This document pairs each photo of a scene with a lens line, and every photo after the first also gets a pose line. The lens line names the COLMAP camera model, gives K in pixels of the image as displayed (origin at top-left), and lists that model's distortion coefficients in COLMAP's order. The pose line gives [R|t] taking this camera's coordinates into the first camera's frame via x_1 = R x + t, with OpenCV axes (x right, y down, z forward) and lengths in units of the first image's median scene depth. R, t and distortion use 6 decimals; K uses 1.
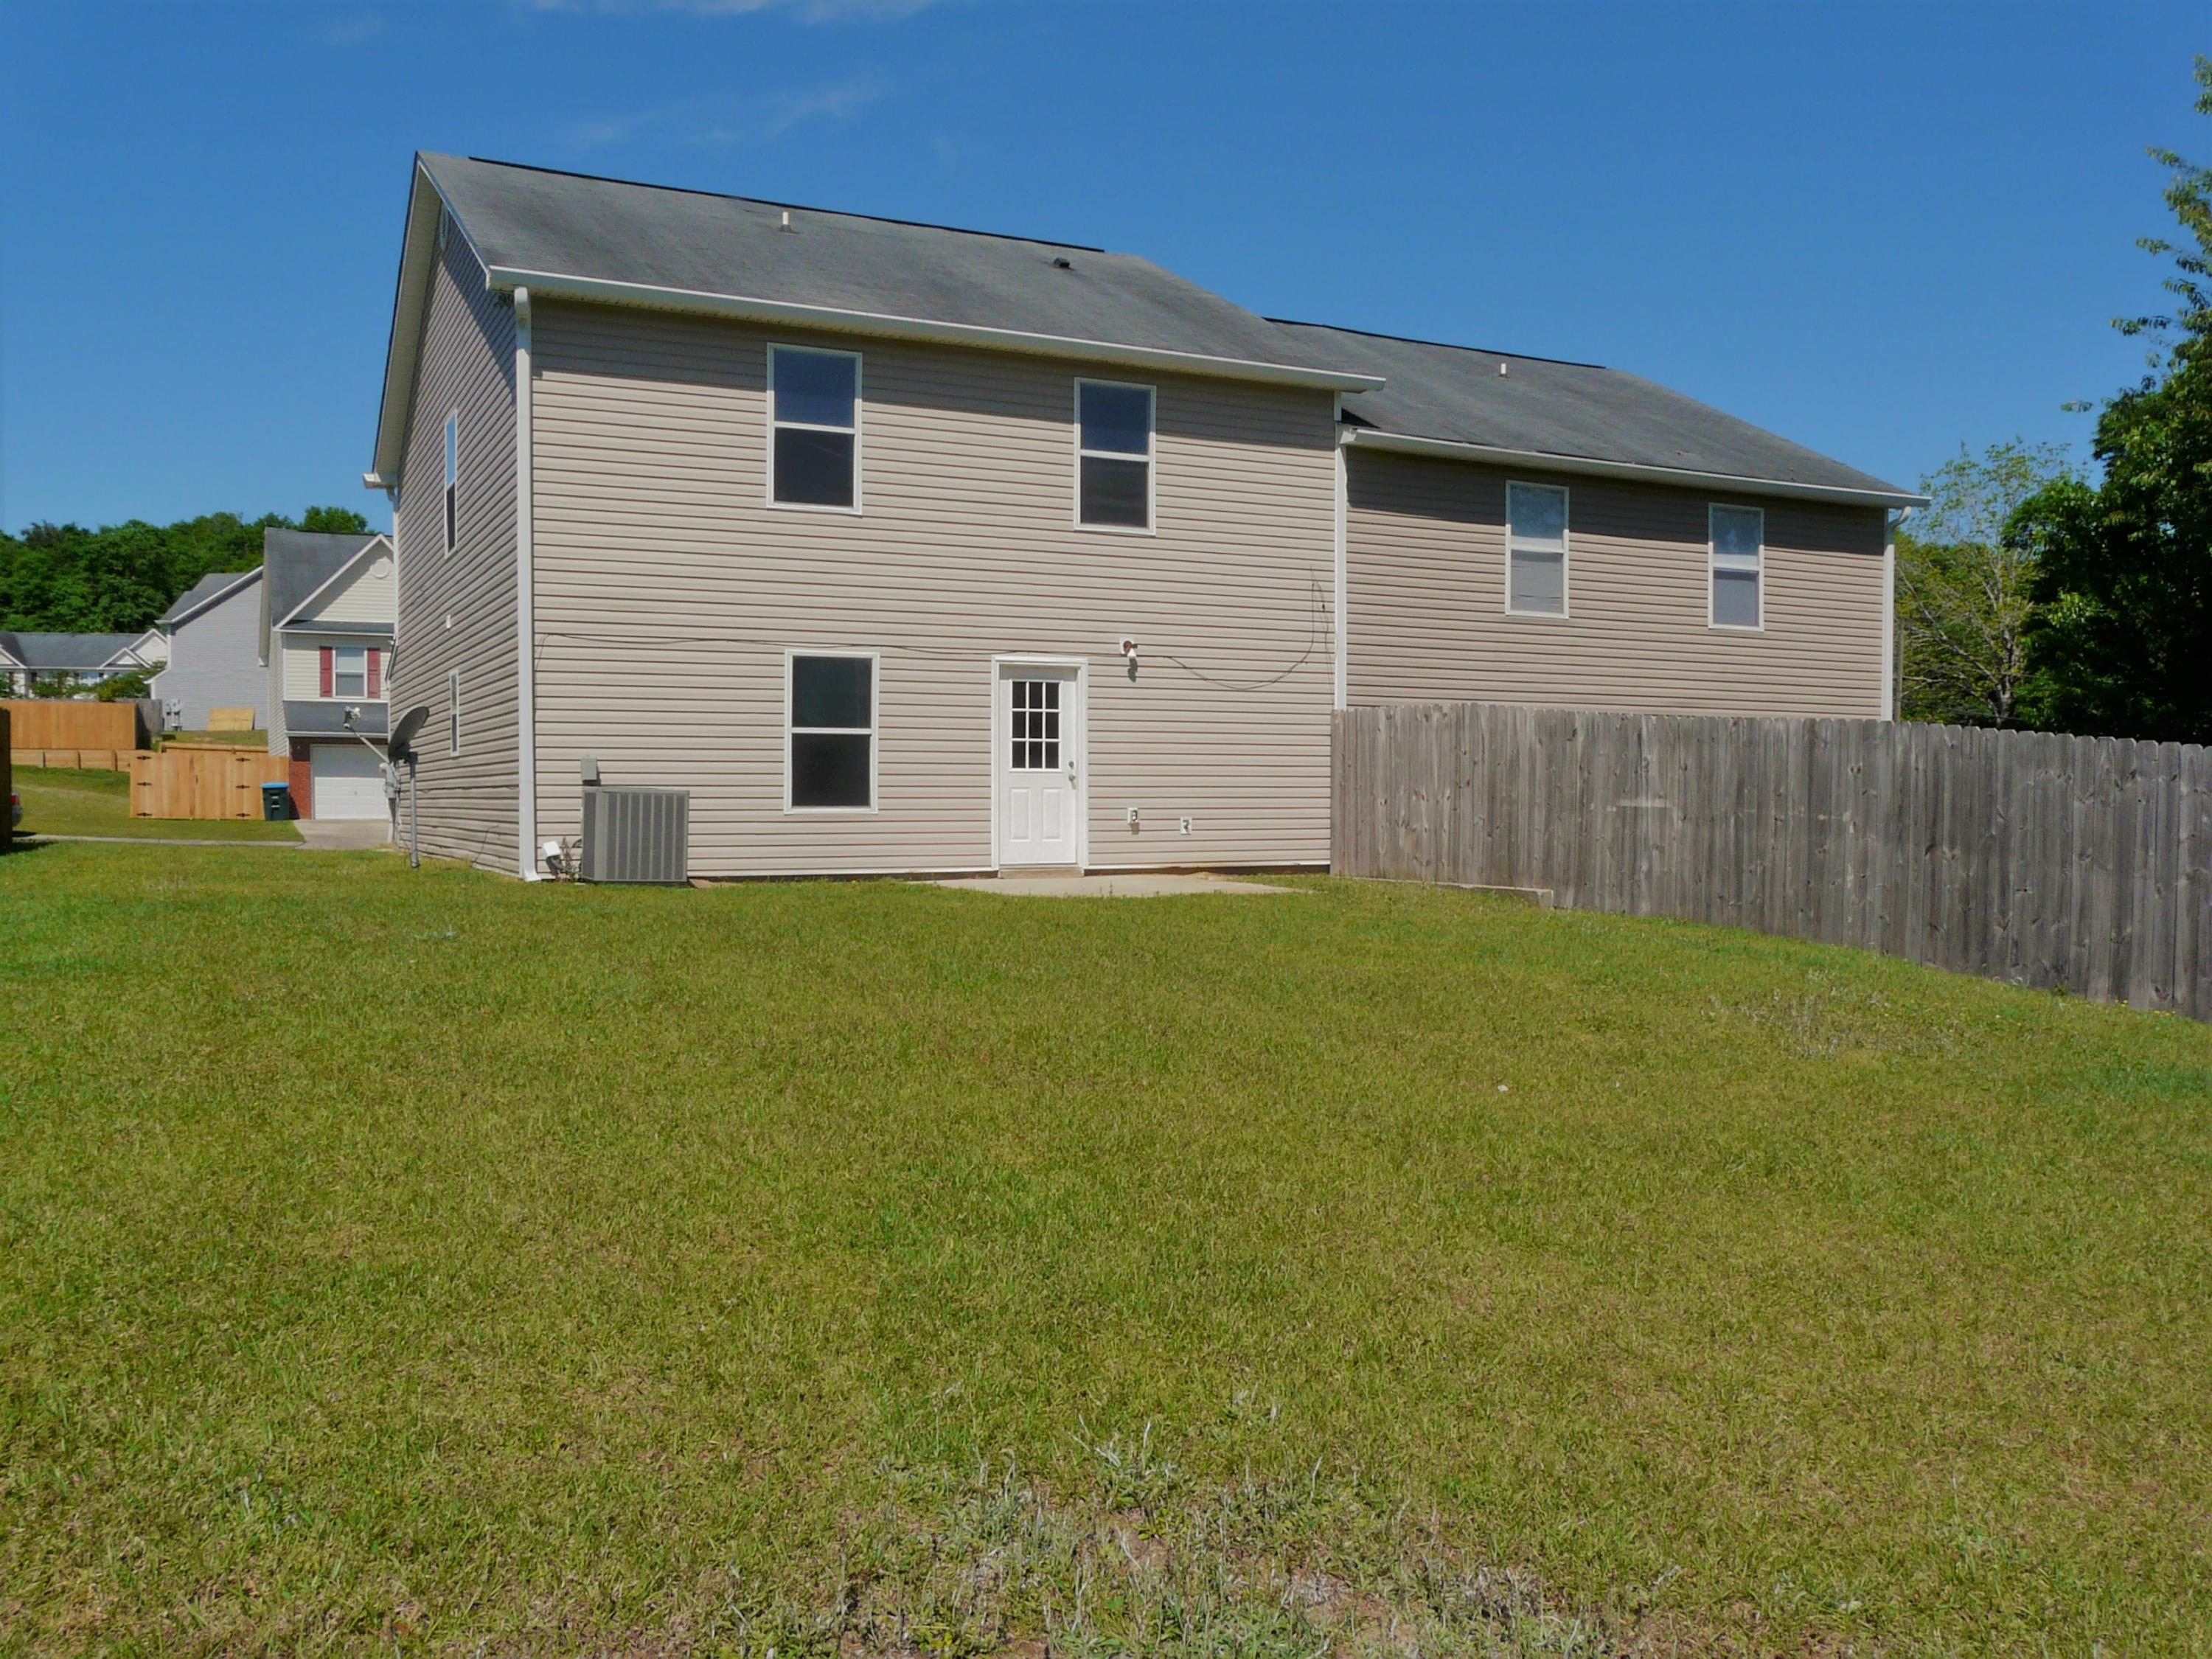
lens RADIAL K [[1831.8, 0, 1106.2], [0, 1831.8, 862.1], [0, 0, 1]] dist [-0.052111, 0.054304]
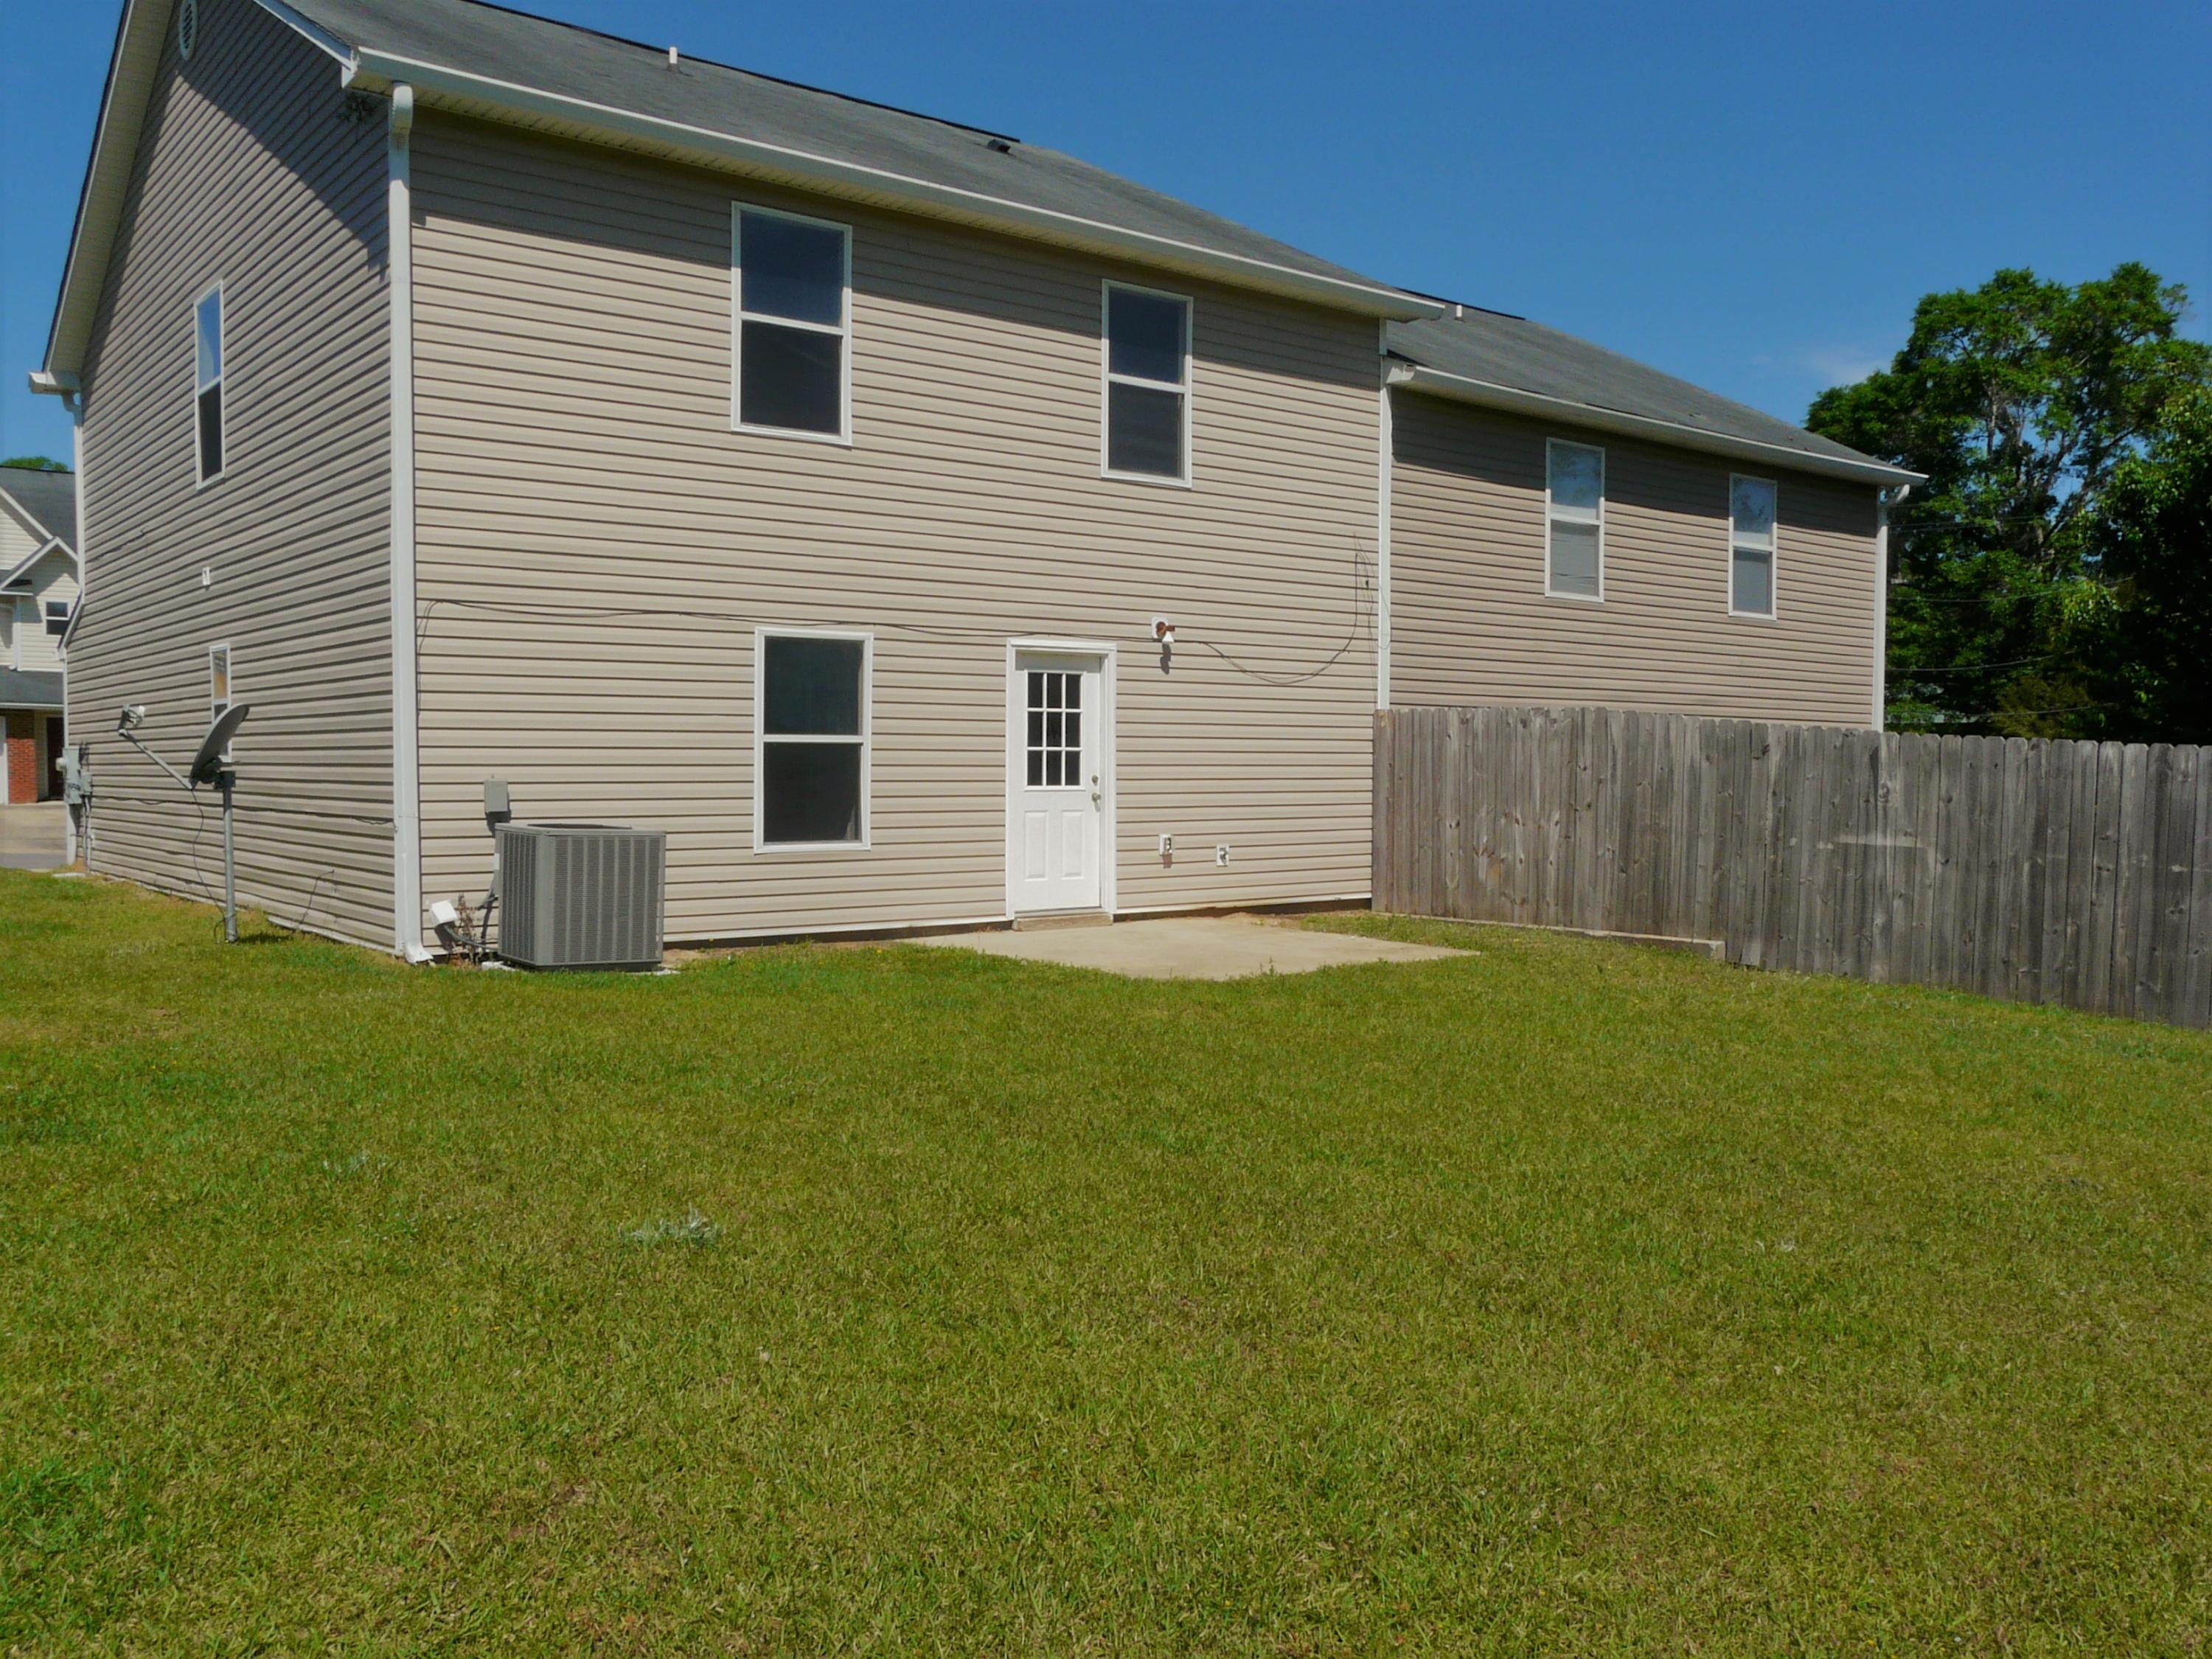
lens RADIAL K [[1831.8, 0, 1106.2], [0, 1831.8, 862.1], [0, 0, 1]] dist [-0.052111, 0.054304]
pose [[0.979592, -0.007590, 0.200853, -0.173269], [0.003606, 0.999790, 0.020197, -0.034632], [-0.200964, -0.019060, 0.979413, 0.240774]]
